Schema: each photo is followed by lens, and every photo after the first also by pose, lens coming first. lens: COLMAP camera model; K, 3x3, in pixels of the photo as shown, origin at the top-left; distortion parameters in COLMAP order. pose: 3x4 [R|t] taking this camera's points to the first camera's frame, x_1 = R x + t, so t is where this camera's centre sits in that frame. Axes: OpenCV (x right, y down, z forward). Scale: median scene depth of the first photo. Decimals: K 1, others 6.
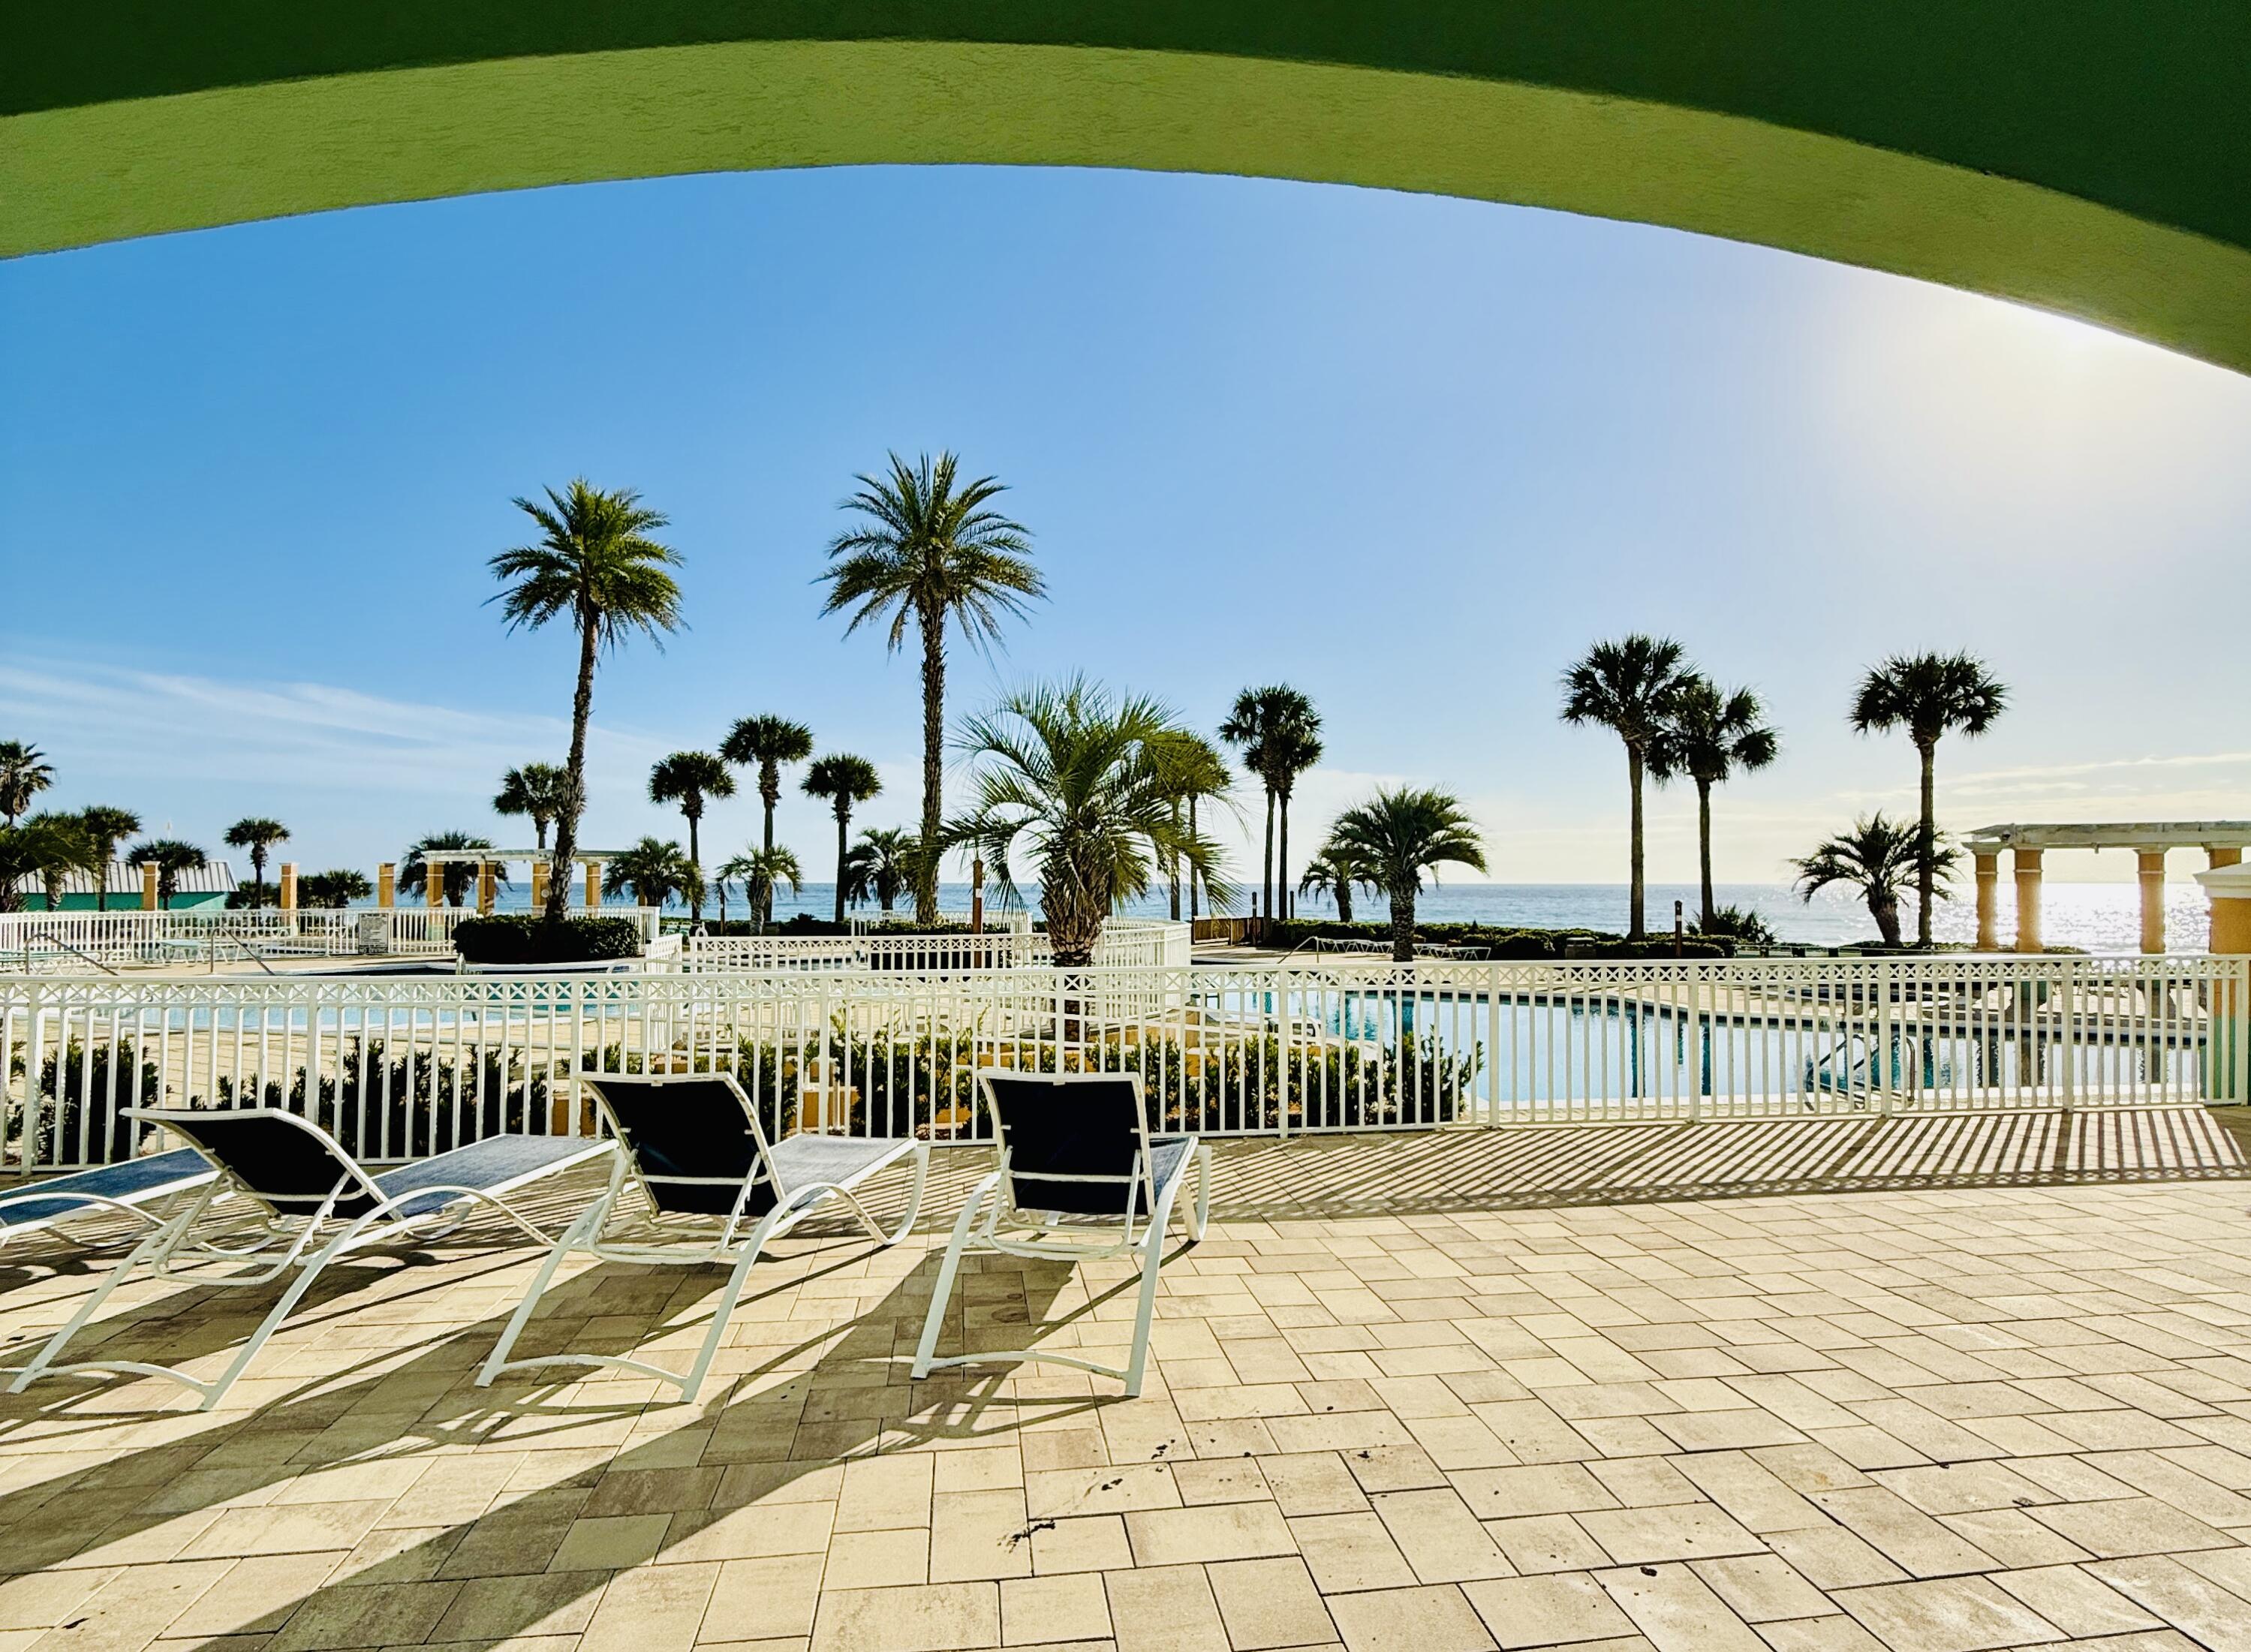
lens RADIAL K [[1215.9, 0, 1134.3], [0, 1215.9, 856.8], [0, 0, 1]] dist [-0.004924, -0.000010]
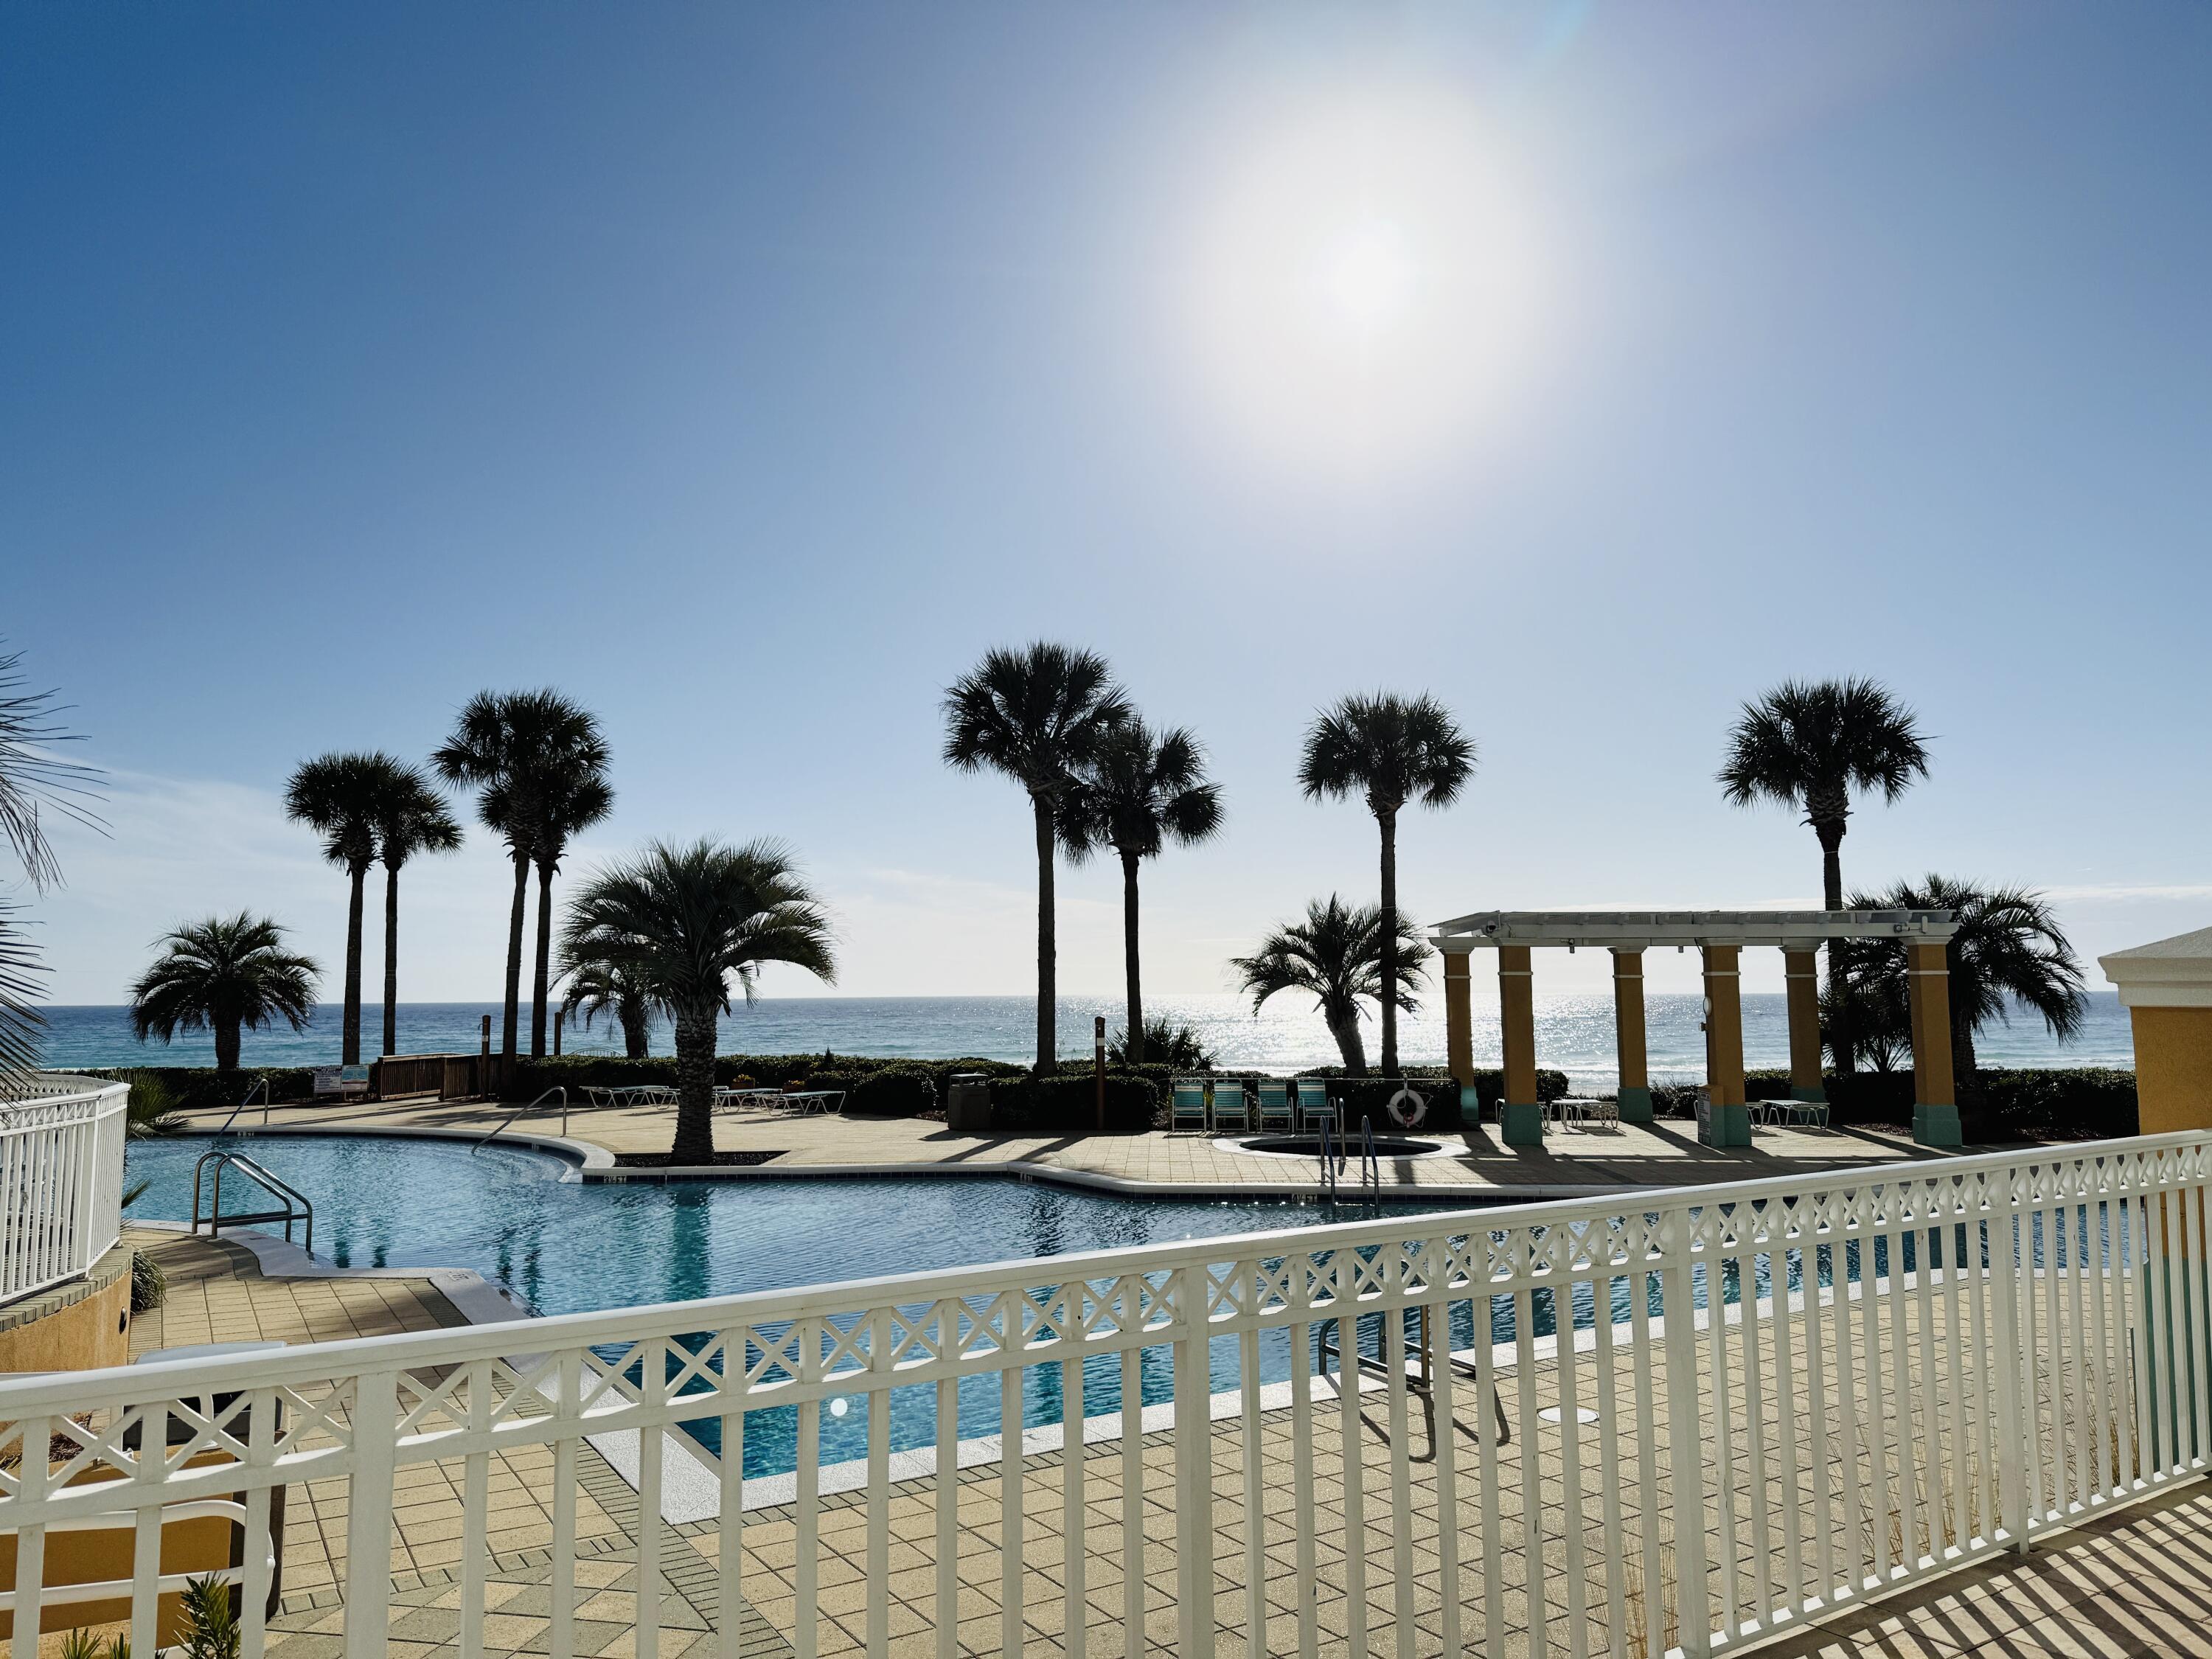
lens RADIAL K [[1567.4, 0, 1109.5], [0, 1567.4, 835.3], [0, 0, 1]] dist [0.158883, -0.268596]
pose [[0.909323, 0.034117, 0.414691, 0.064335], [-0.000210, 0.996670, -0.081536, 0.005037], [-0.416092, 0.074055, 0.906302, 0.146838]]
